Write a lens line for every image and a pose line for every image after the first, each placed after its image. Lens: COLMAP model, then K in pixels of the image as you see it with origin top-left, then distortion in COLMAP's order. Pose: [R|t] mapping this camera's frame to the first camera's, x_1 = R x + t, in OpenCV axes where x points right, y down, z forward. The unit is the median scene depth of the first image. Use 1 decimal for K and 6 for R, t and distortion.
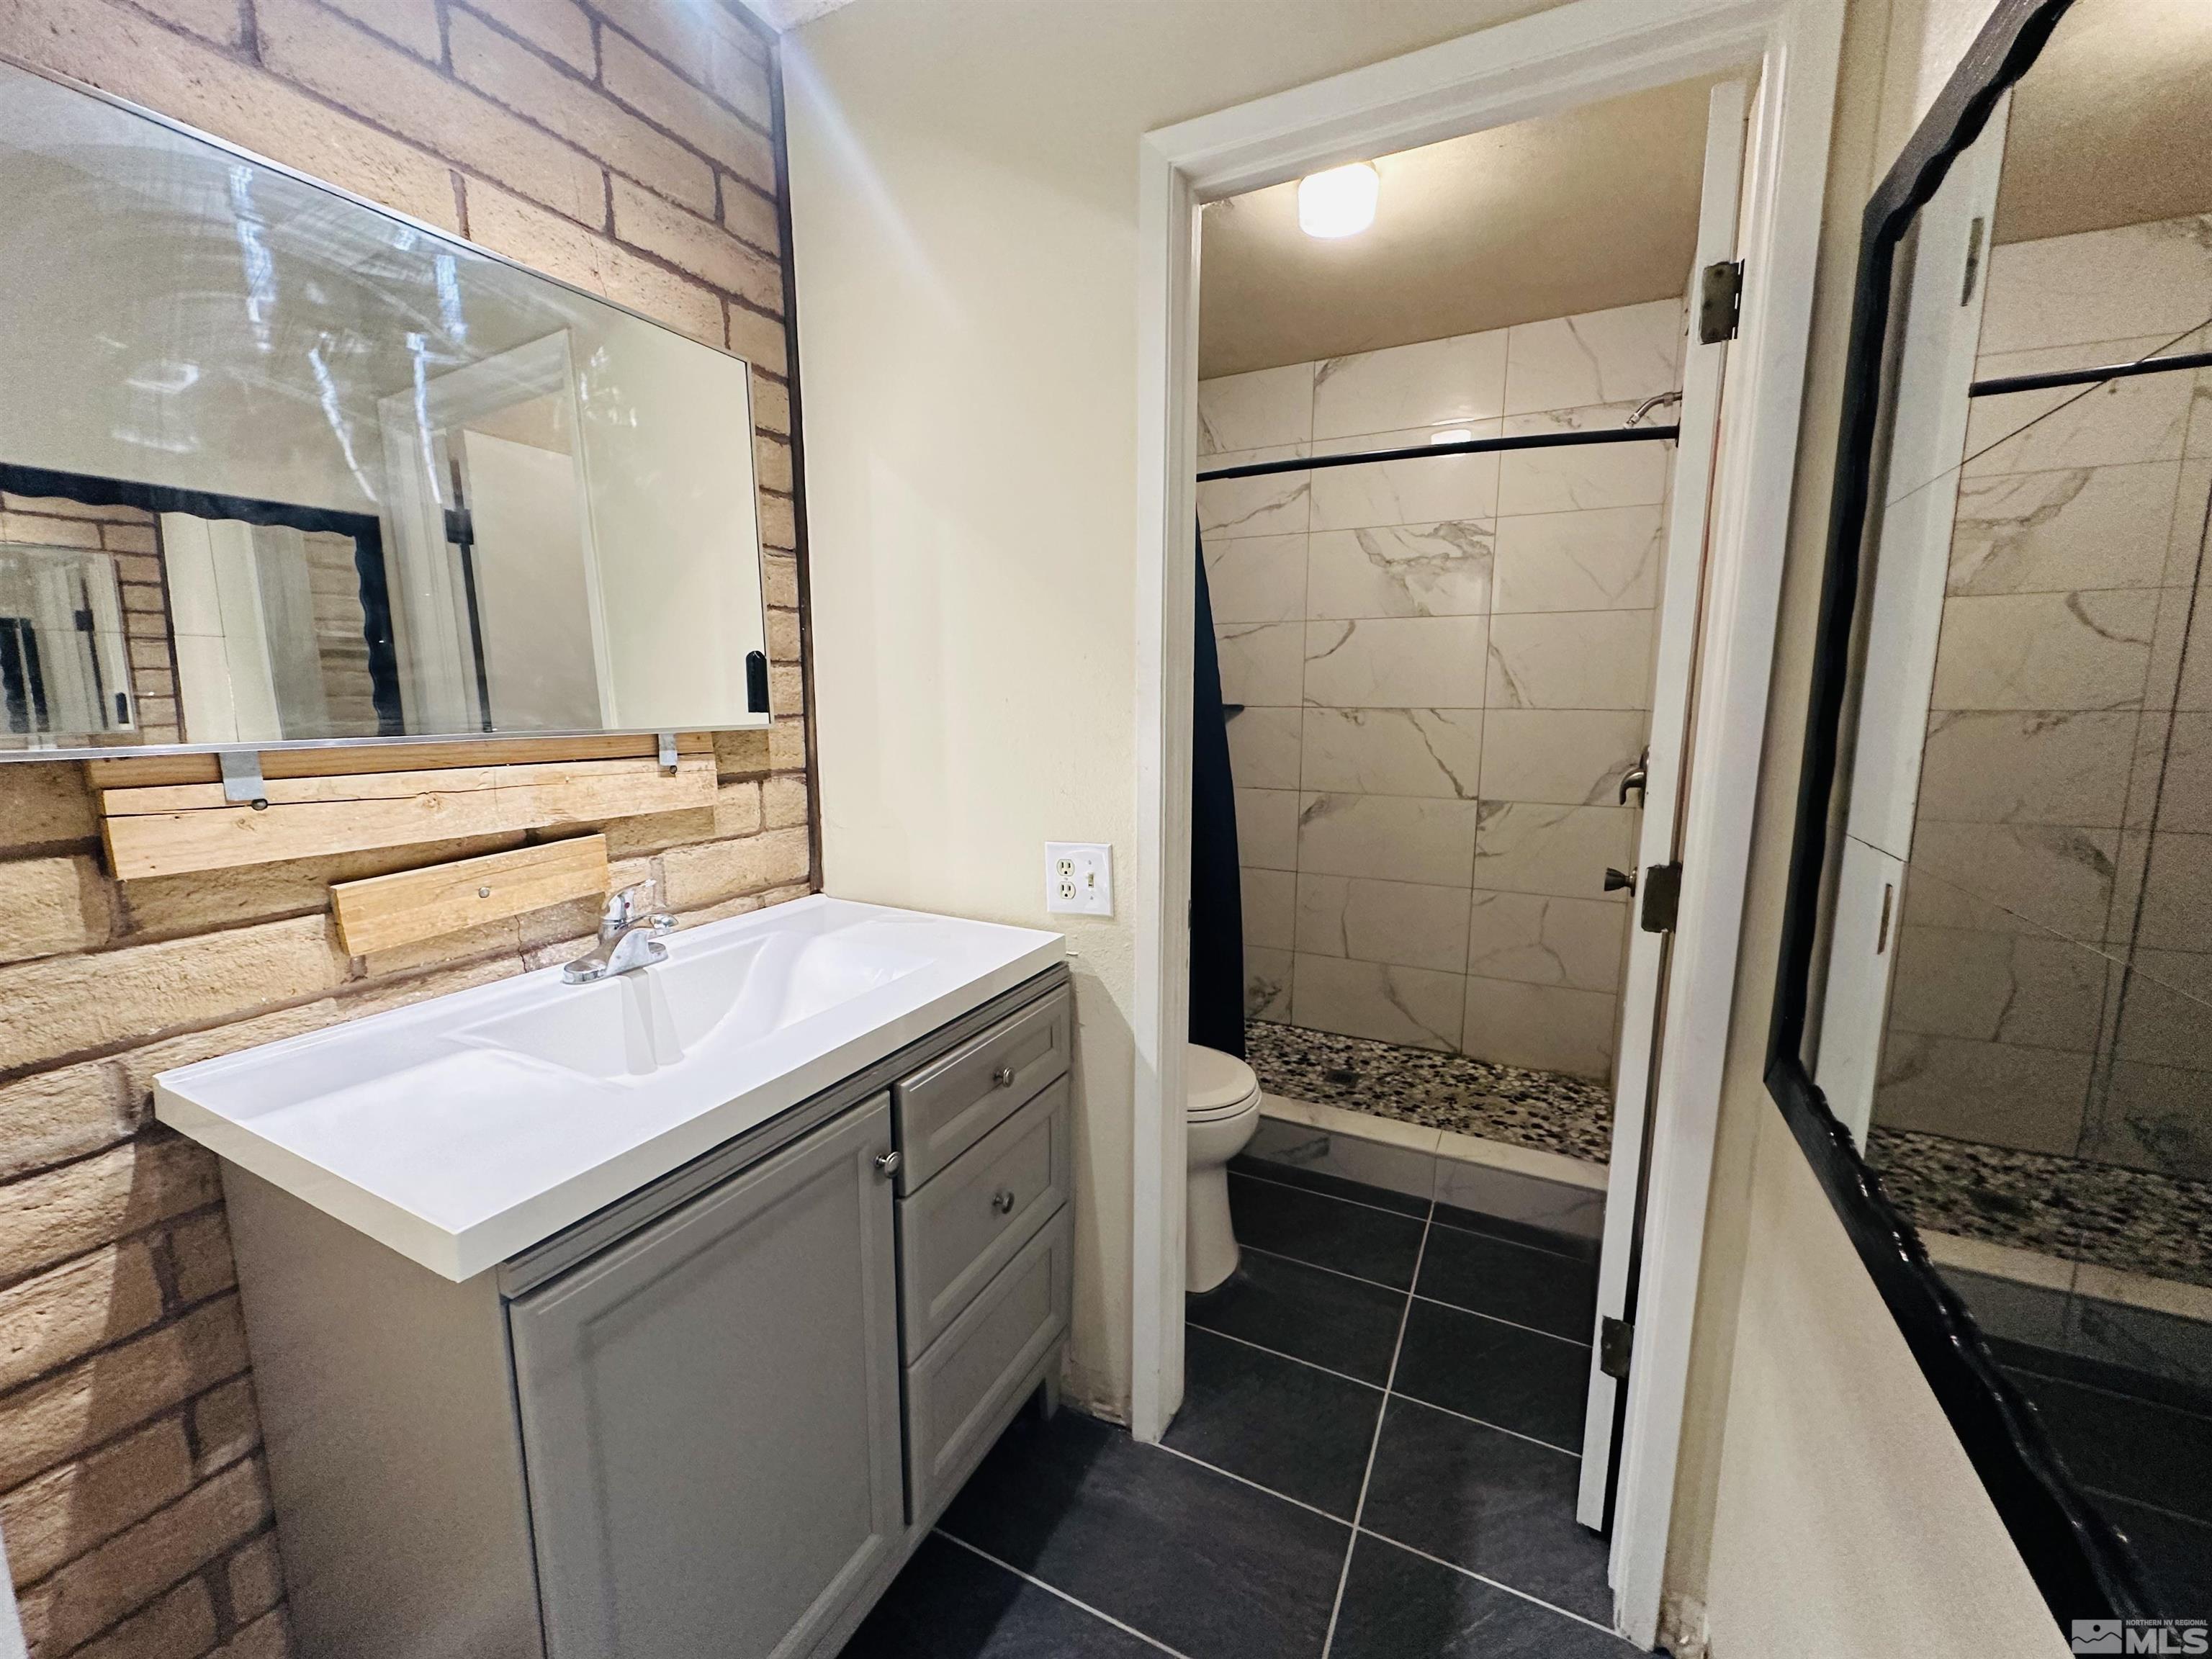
lens RADIAL K [[885.6, 0, 1106.1], [0, 885.6, 828.0], [0, 0, 1]] dist [-0.001784, -0.000117]
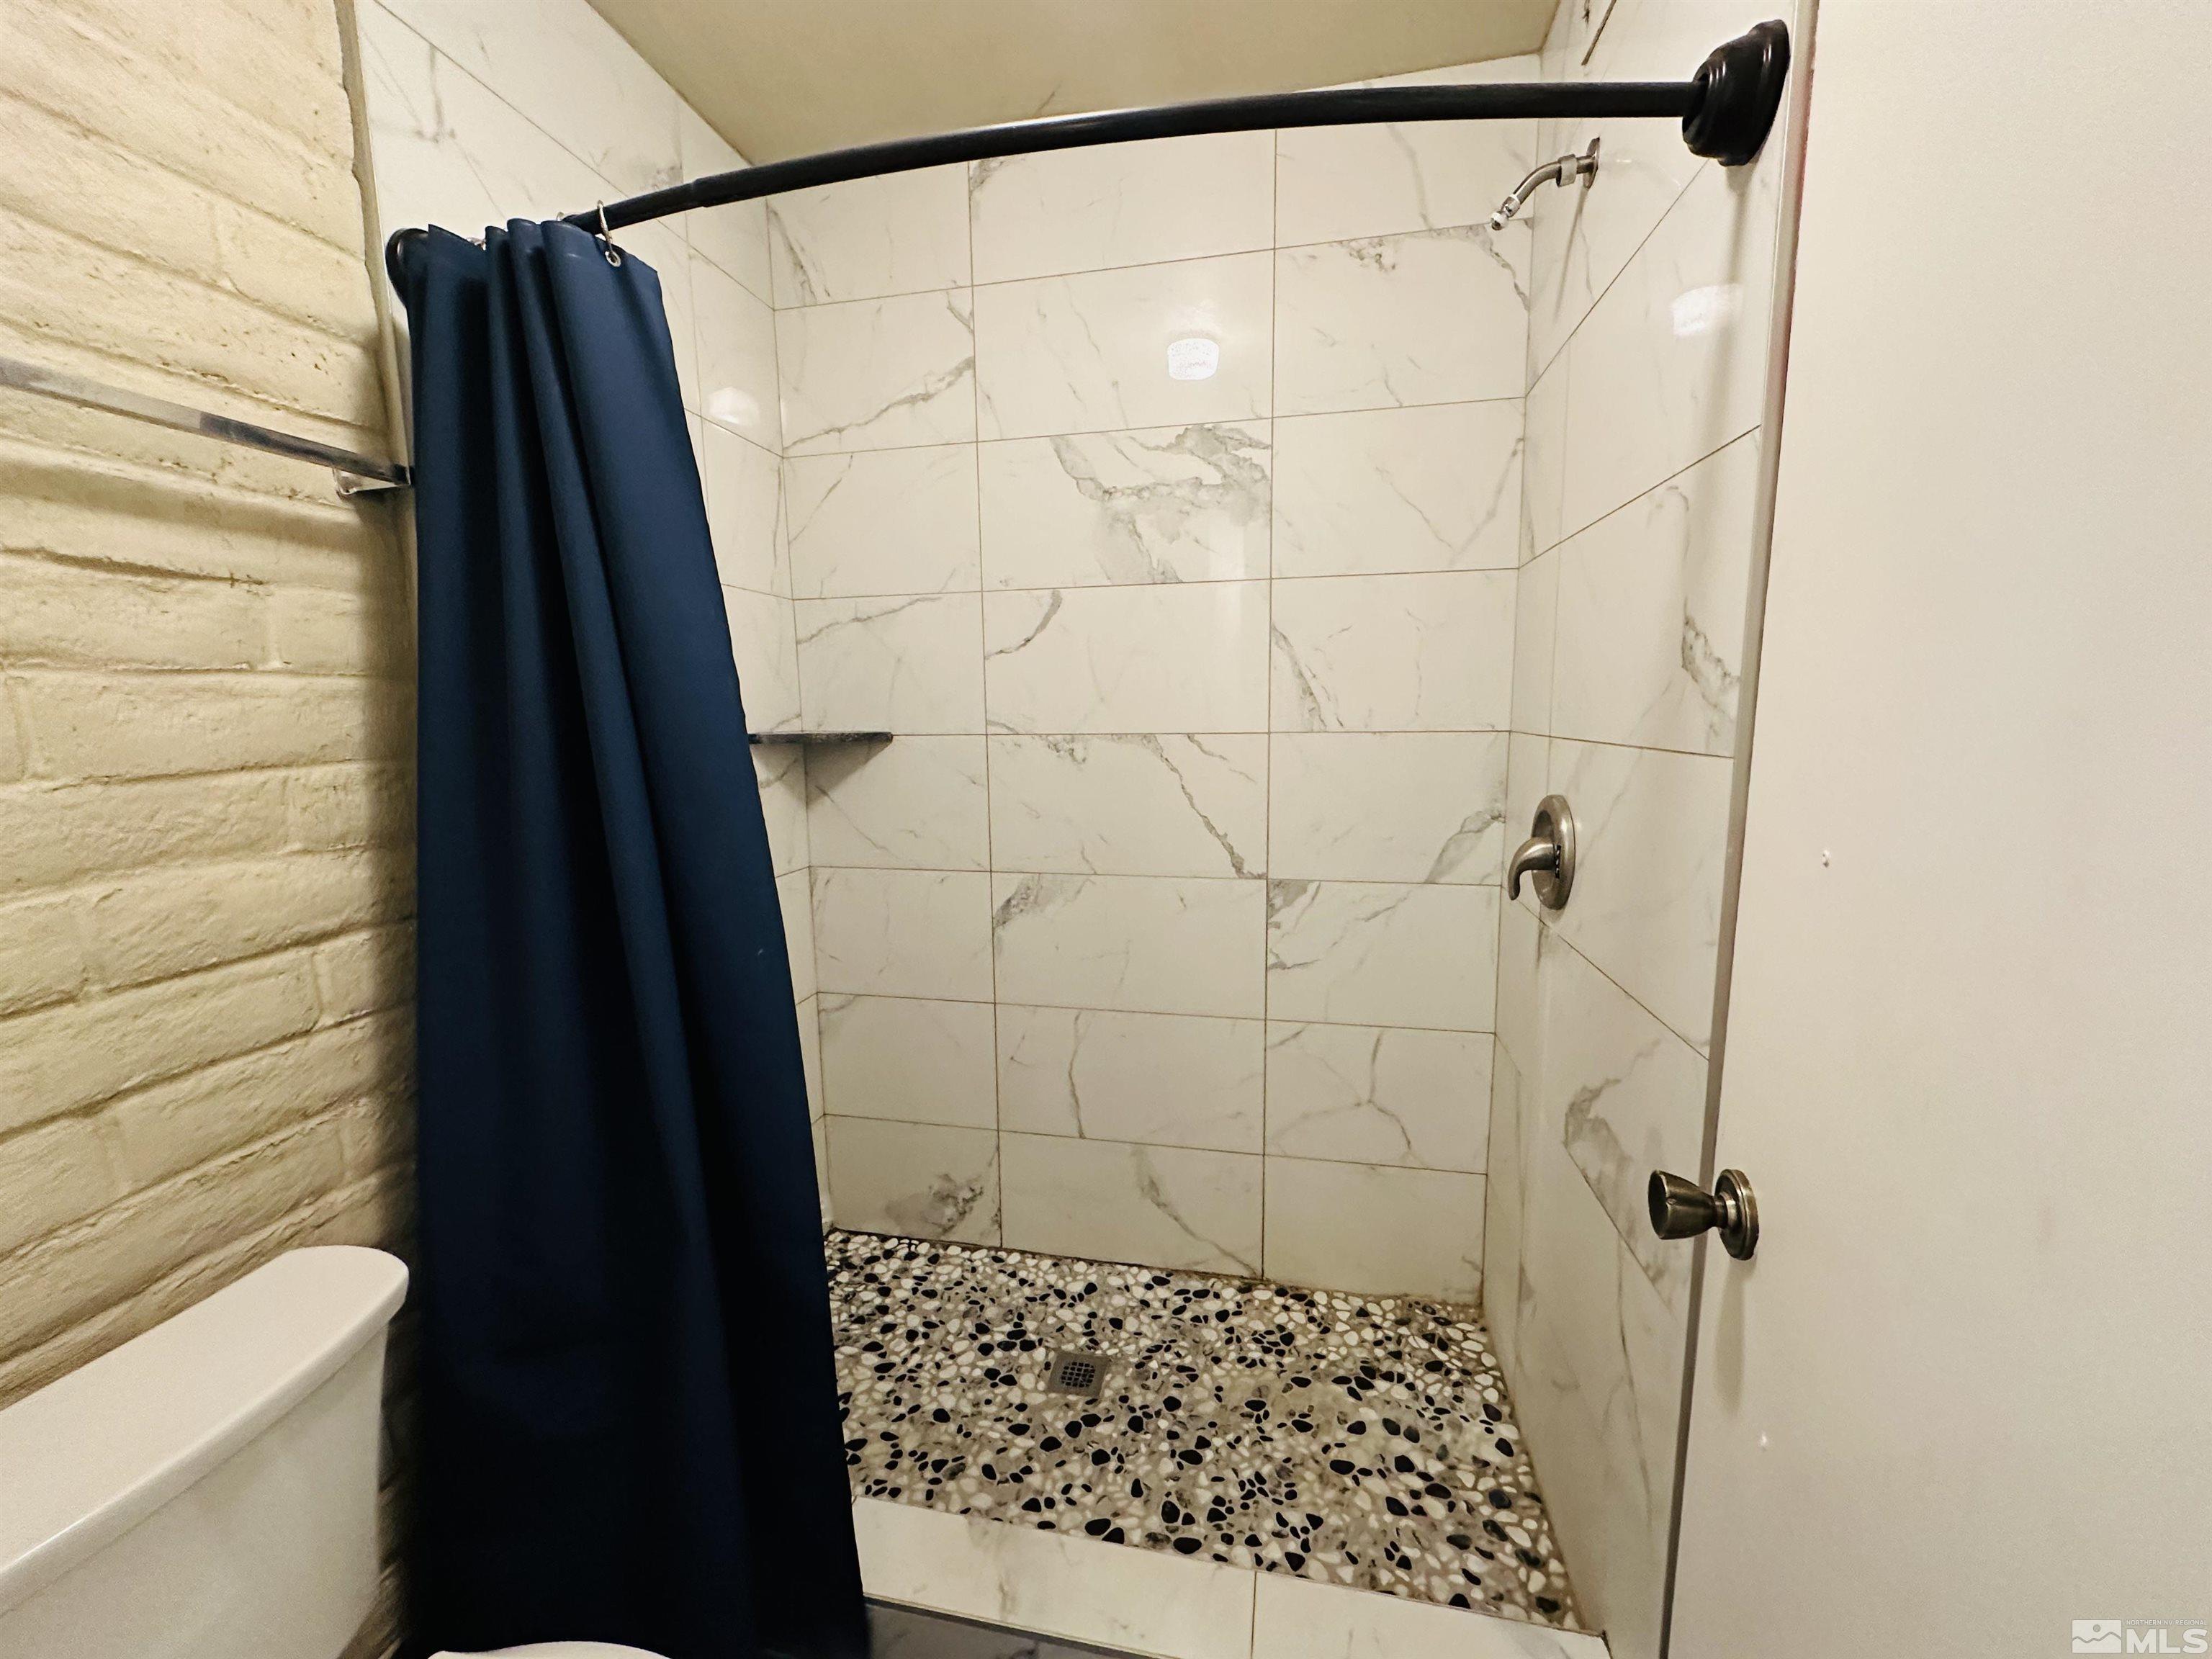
lens RADIAL K [[885.6, 0, 1103.0], [0, 885.6, 828.5], [0, 0, 1]] dist [-0.001784, -0.000117]
pose [[0.965995, -0.052163, 0.253246, 0.152119], [0.054833, 0.998489, -0.003491, -0.070680], [-0.252681, 0.017258, 0.967396, 0.423790]]
